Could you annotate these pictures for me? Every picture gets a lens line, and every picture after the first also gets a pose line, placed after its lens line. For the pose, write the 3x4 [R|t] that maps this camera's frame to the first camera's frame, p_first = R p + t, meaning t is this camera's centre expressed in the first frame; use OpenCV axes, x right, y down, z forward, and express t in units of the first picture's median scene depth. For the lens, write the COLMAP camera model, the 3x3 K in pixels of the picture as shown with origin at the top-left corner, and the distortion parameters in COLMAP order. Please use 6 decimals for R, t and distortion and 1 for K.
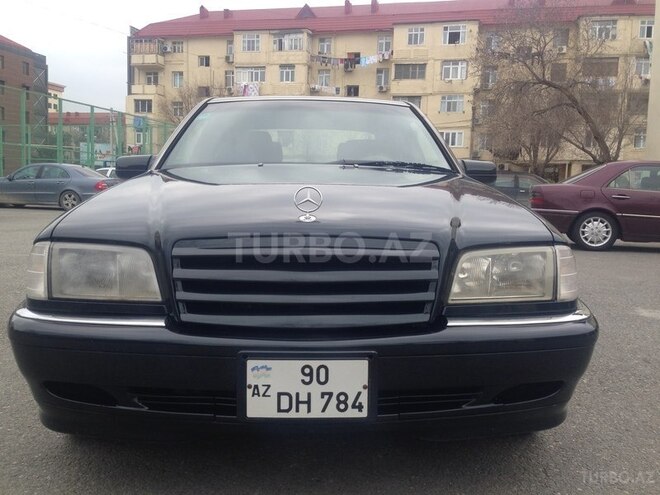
lens RADIAL K [[643.0, 0, 350.1], [0, 643.0, 247.3], [0, 0, 1]] dist [0.029718, -0.025586]
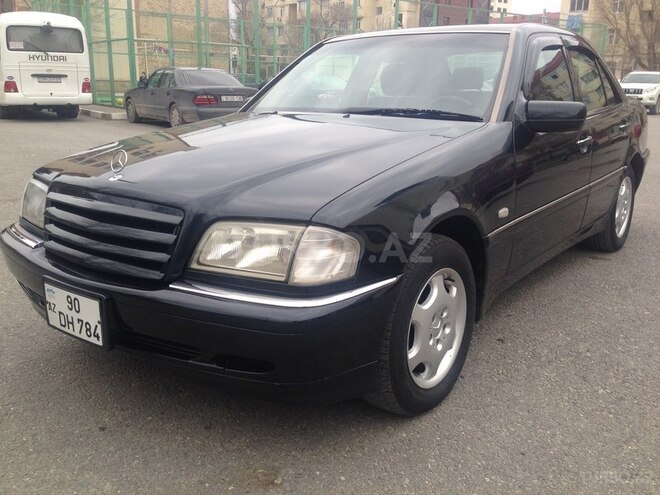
lens RADIAL K [[643.0, 0, 350.1], [0, 643.0, 247.3], [0, 0, 1]] dist [0.029718, -0.025586]
pose [[0.779277, 0.154163, -0.607421, 1.047909], [-0.061884, 0.983463, 0.170210, -0.151916], [0.623616, -0.095051, 0.775930, 0.333199]]
